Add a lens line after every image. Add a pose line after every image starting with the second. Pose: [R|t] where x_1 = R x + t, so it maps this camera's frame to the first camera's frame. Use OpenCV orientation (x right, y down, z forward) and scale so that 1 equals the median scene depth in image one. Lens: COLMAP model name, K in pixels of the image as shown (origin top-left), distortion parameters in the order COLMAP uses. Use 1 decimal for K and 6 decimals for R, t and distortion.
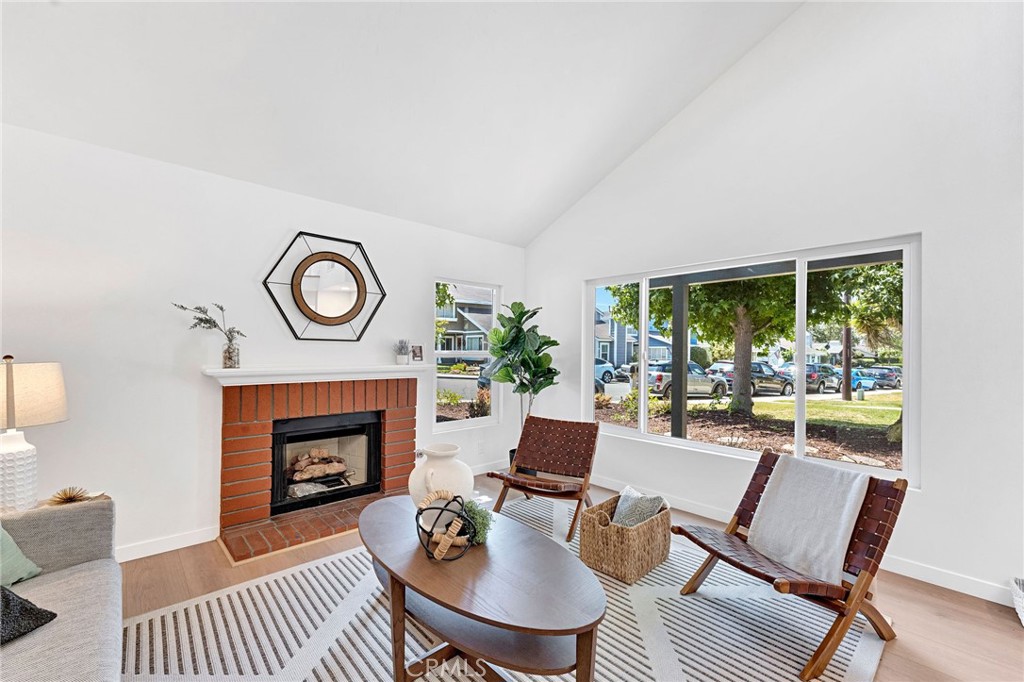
lens RADIAL K [[410.3, 0, 498.7], [0, 410.3, 338.8], [0, 0, 1]] dist [0.000049, 0.000193]
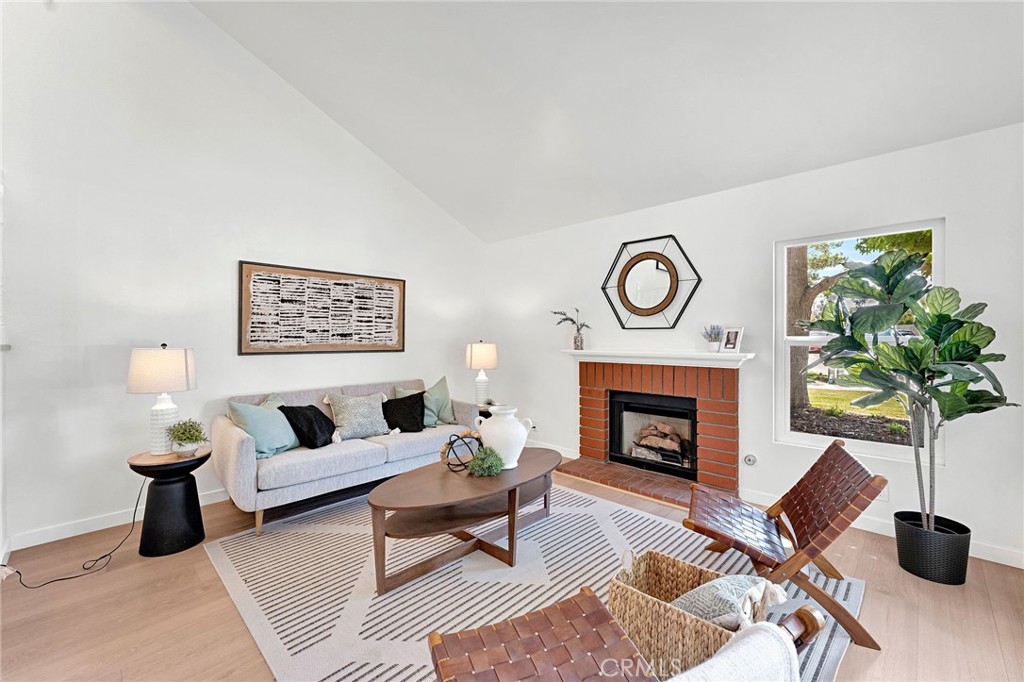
lens RADIAL K [[414.2, 0, 515.4], [0, 414.2, 326.1], [0, 0, 1]] dist [0.000614, 0.000067]
pose [[0.093634, -0.035599, -0.994970, 0.675599], [0.032862, 0.998927, -0.032648, 0.021220], [0.995064, -0.029640, 0.094704, 0.495684]]
